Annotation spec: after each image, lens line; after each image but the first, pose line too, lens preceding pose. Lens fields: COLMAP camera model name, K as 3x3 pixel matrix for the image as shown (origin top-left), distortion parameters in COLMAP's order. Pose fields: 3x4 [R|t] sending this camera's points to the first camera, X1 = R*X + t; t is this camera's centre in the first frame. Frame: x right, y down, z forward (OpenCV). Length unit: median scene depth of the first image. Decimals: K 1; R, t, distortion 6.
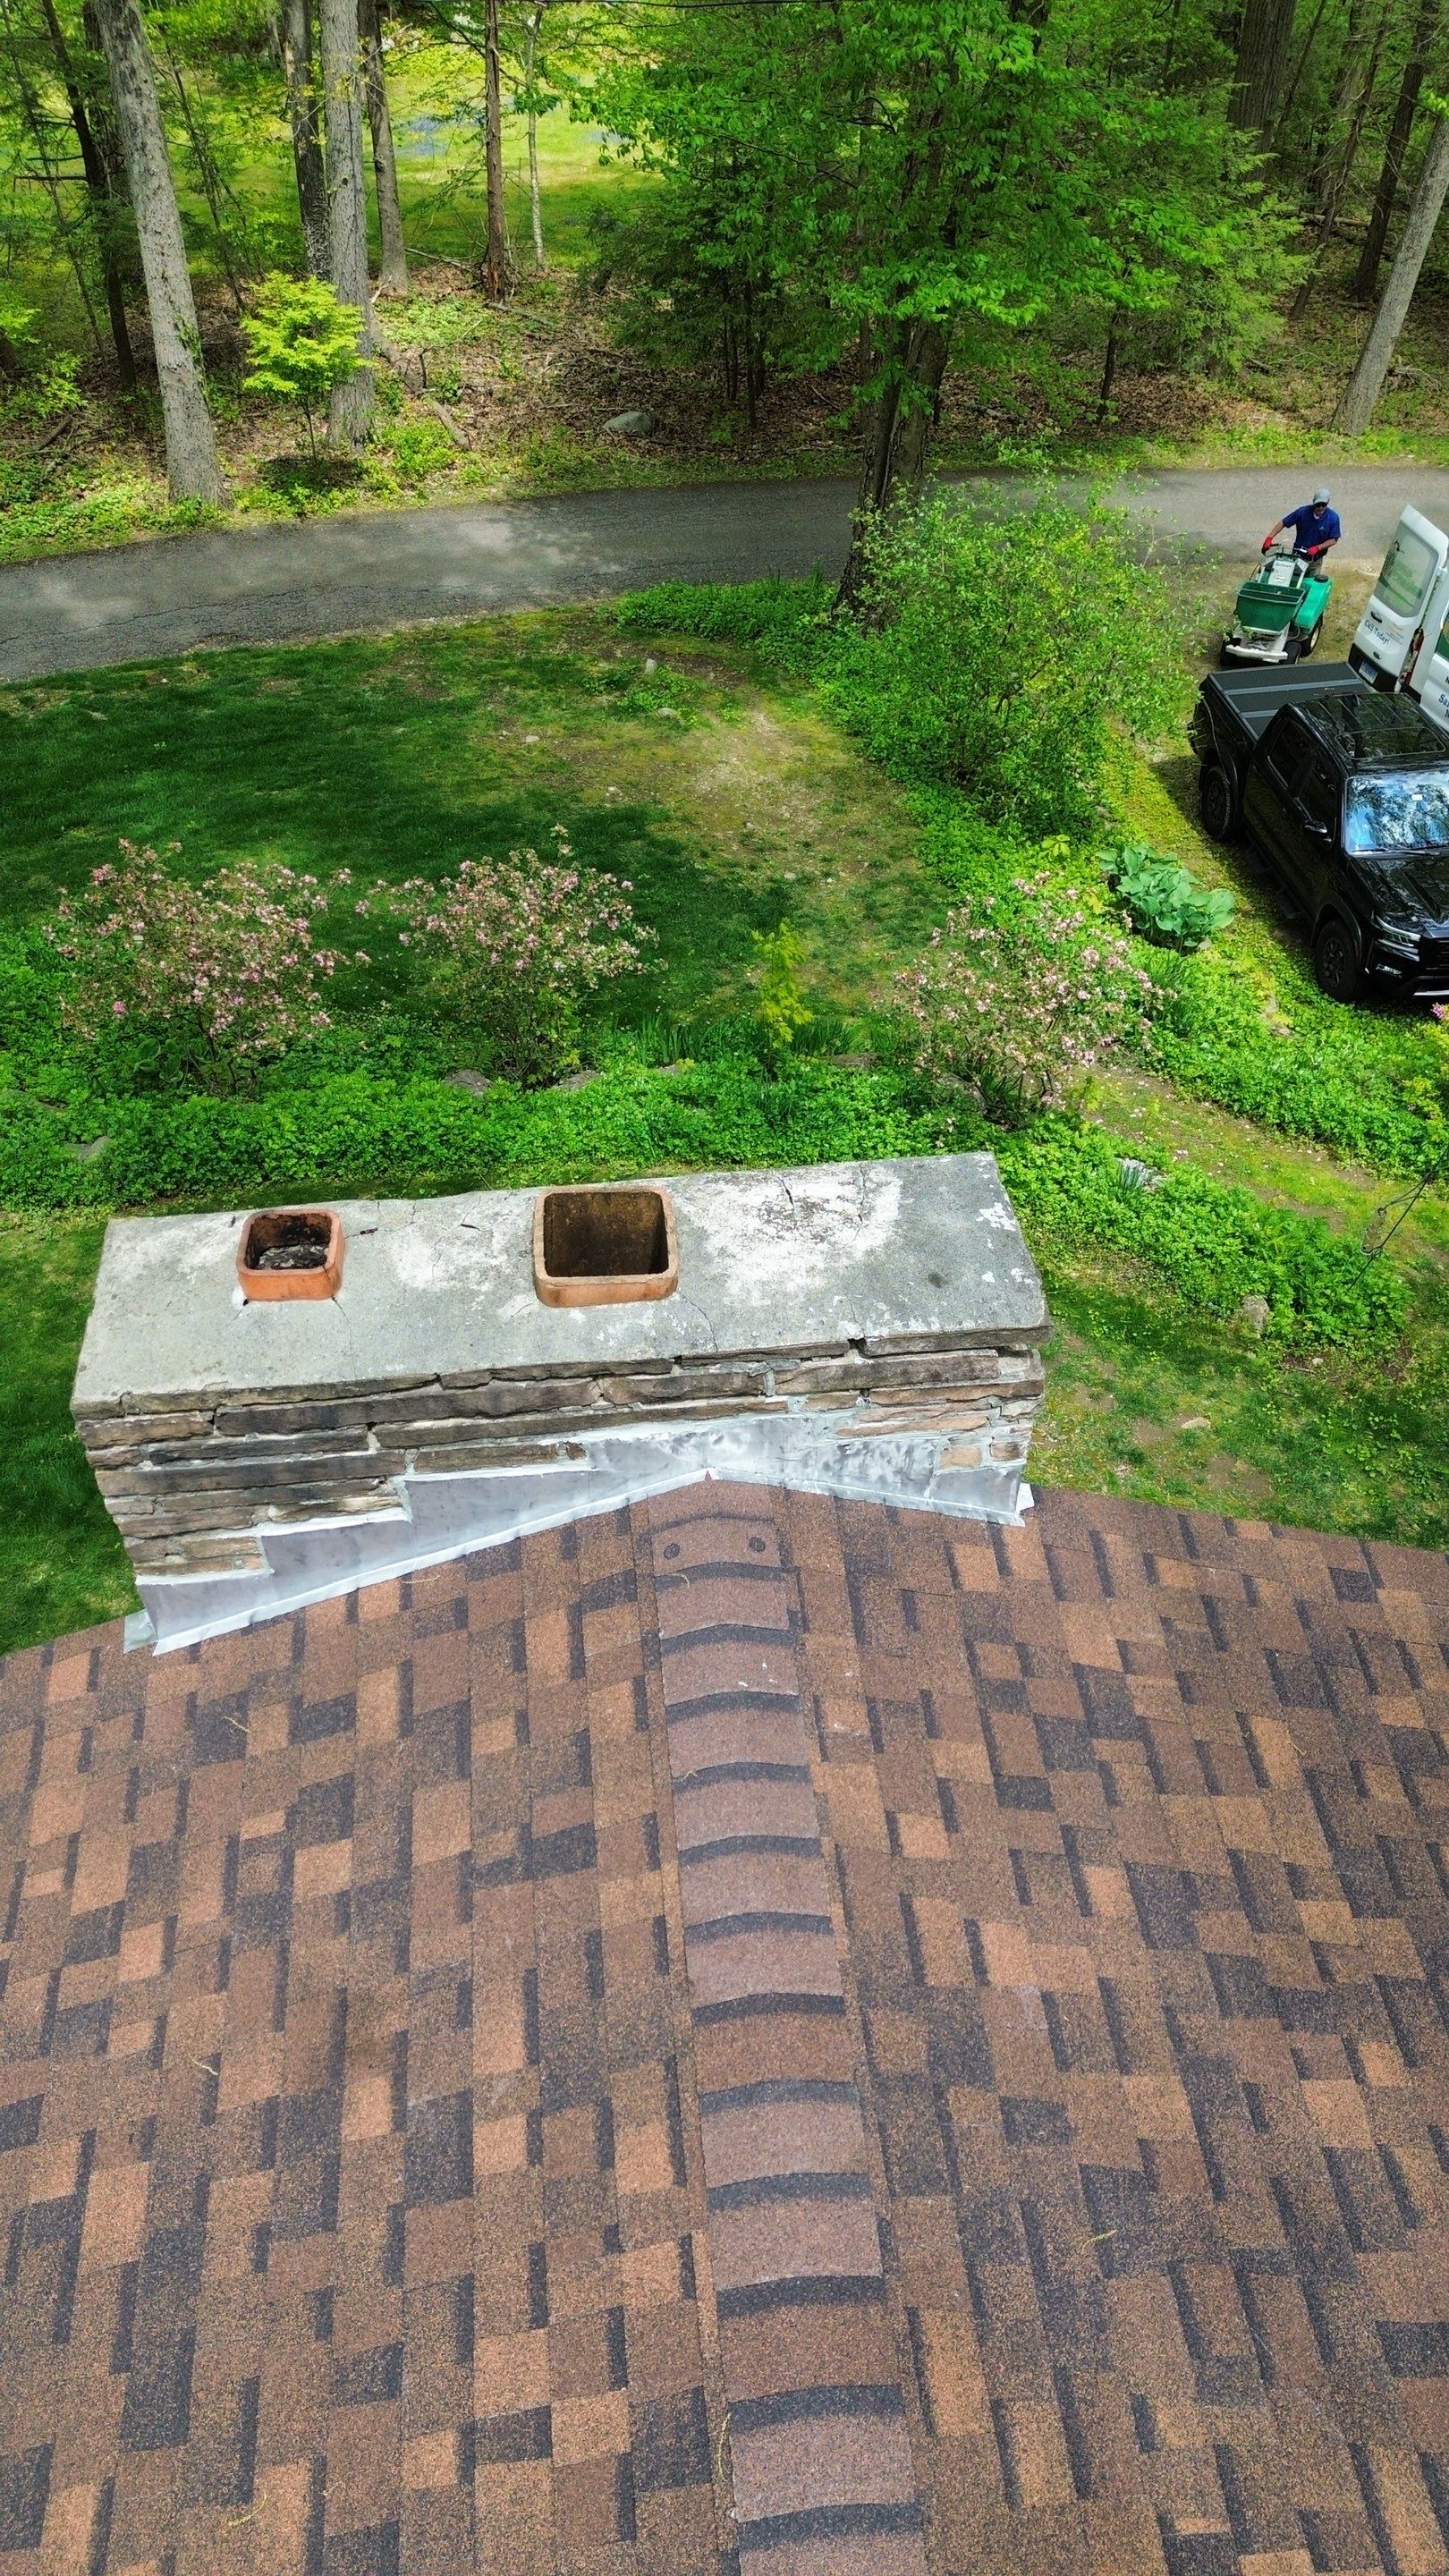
lens RADIAL K [[1829.3, 0, 724.5], [0, 1829.3, 1288.0], [0, 0, 1]] dist [0.097943, -0.129933]
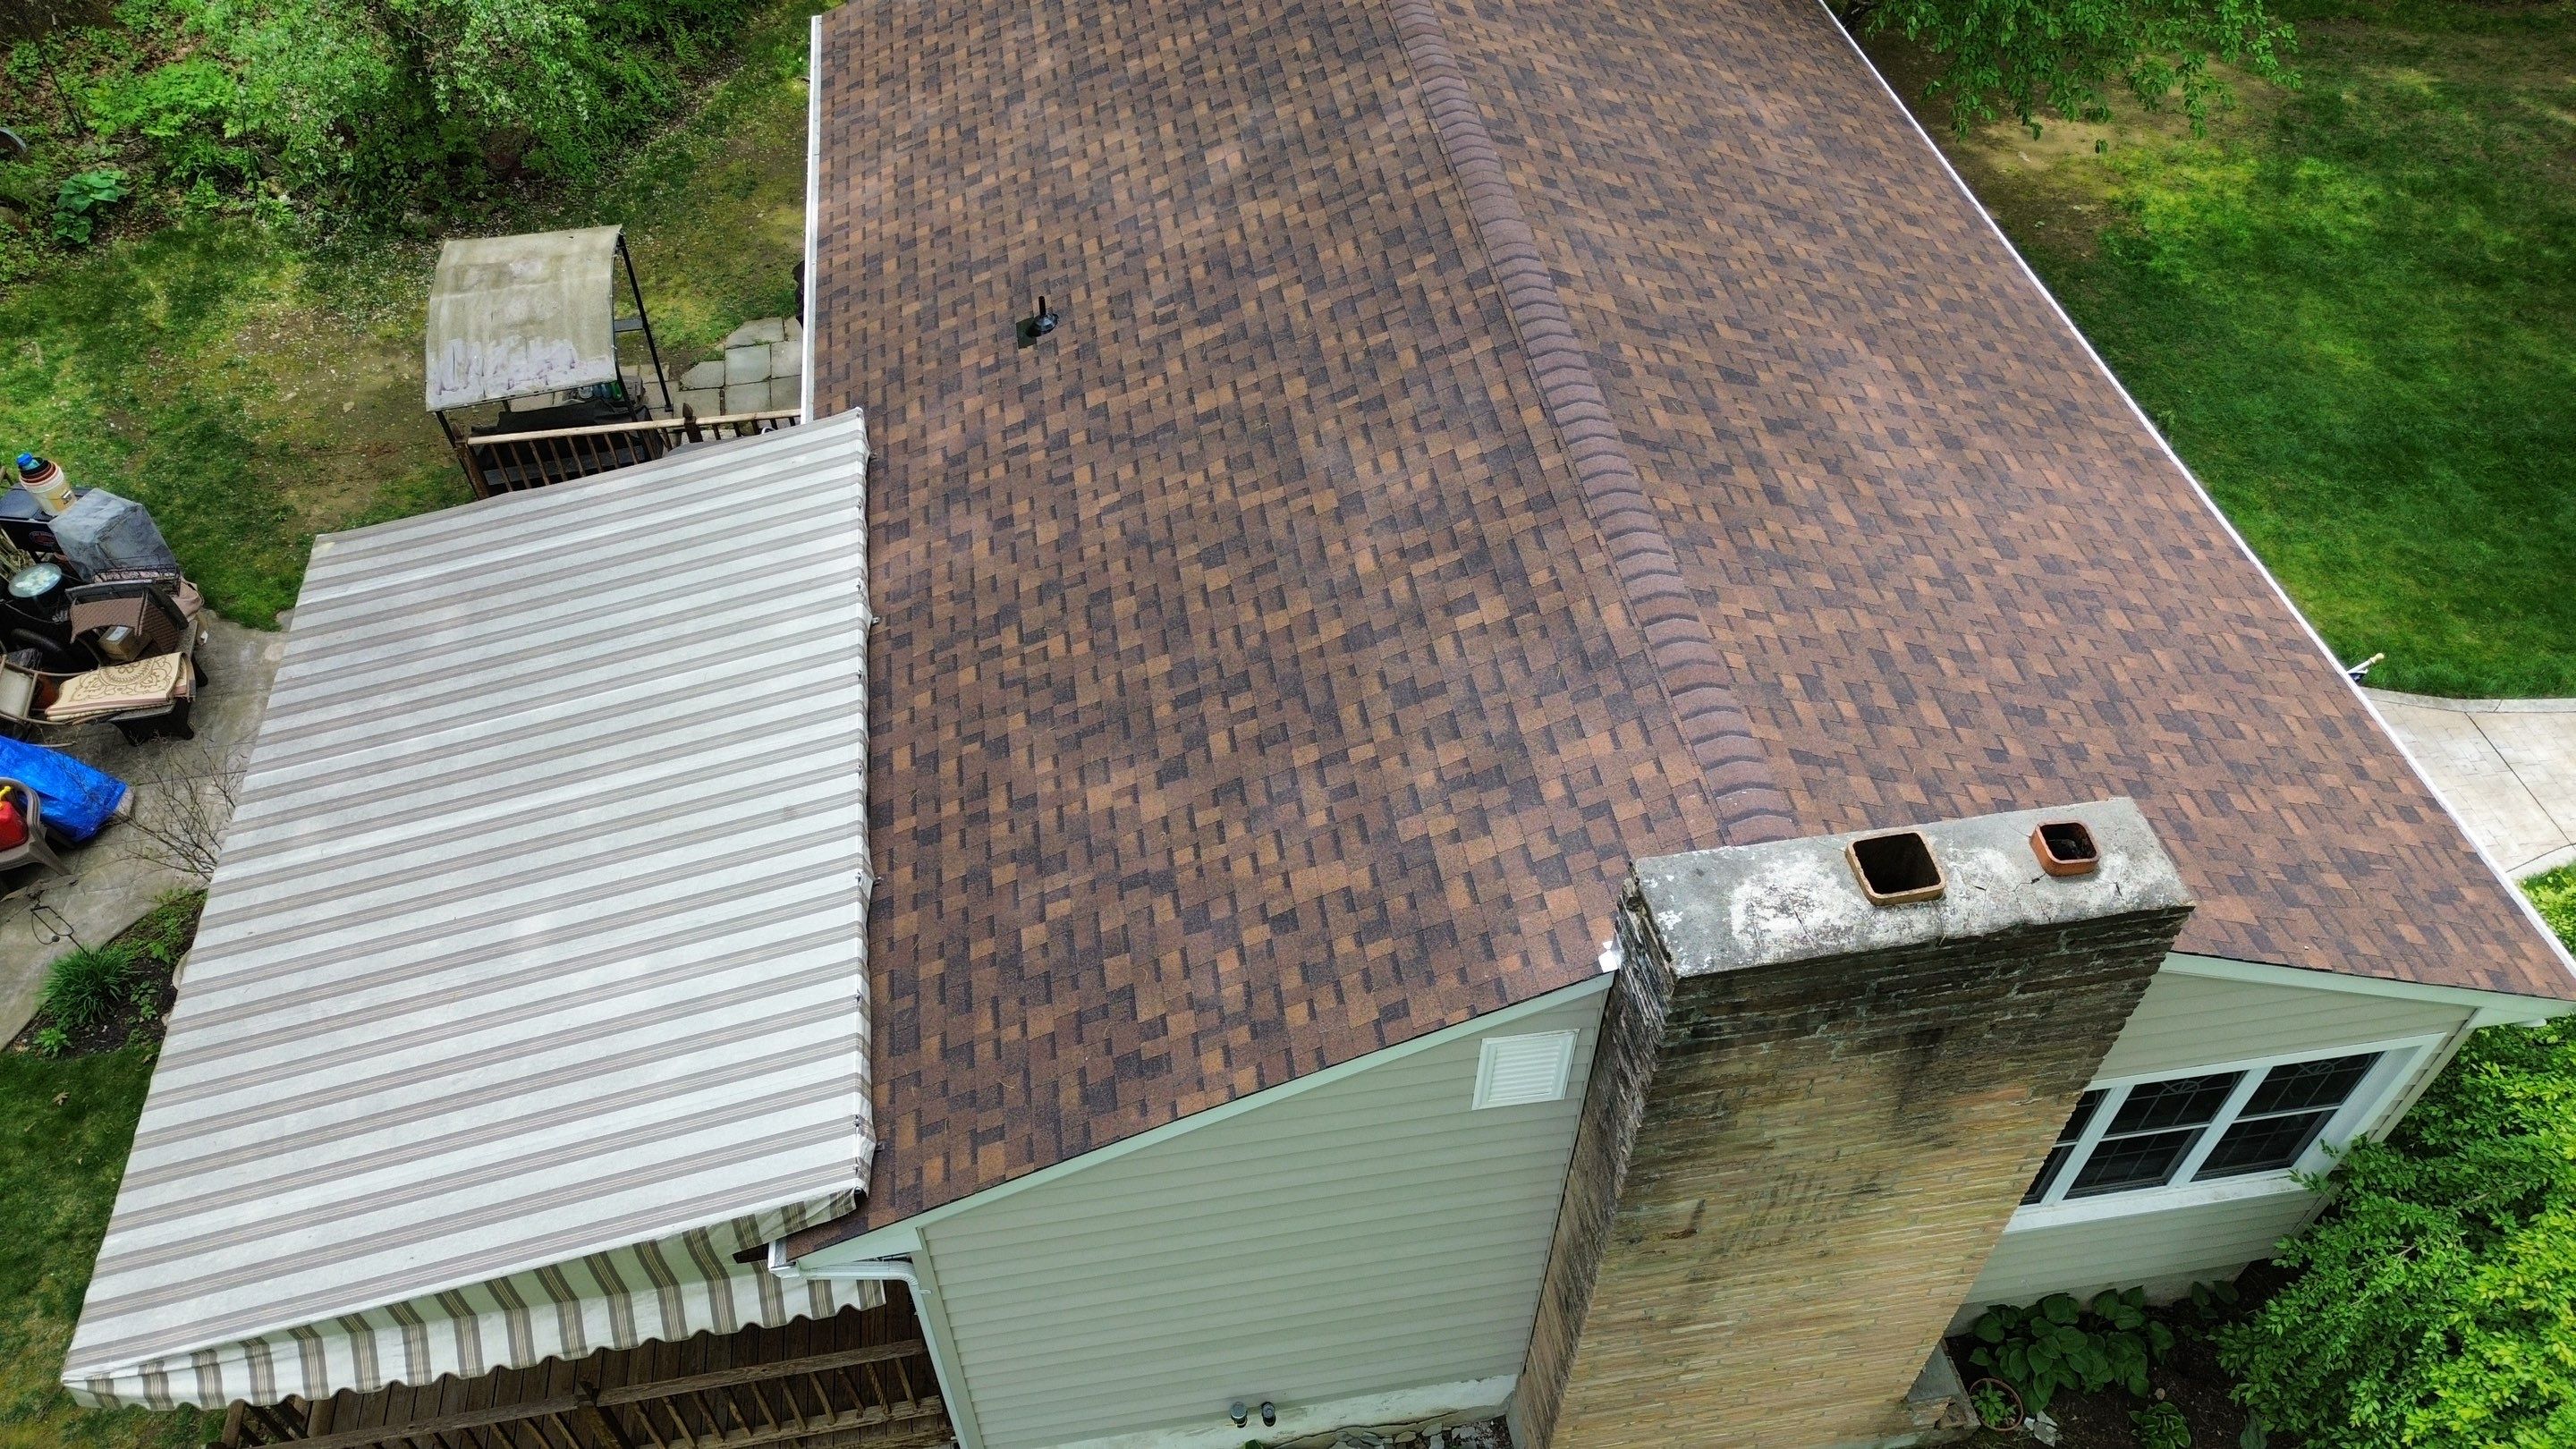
lens RADIAL K [[1829.3, 0, 1294.4], [0, 1829.3, 711.6], [0, 0, 1]] dist [0.097943, -0.129933]
pose [[-0.998184, 0.038829, -0.046056, 0.573102], [-0.048053, -0.052167, 0.997482, -1.720881], [0.036329, 0.997883, 0.053938, 0.725775]]
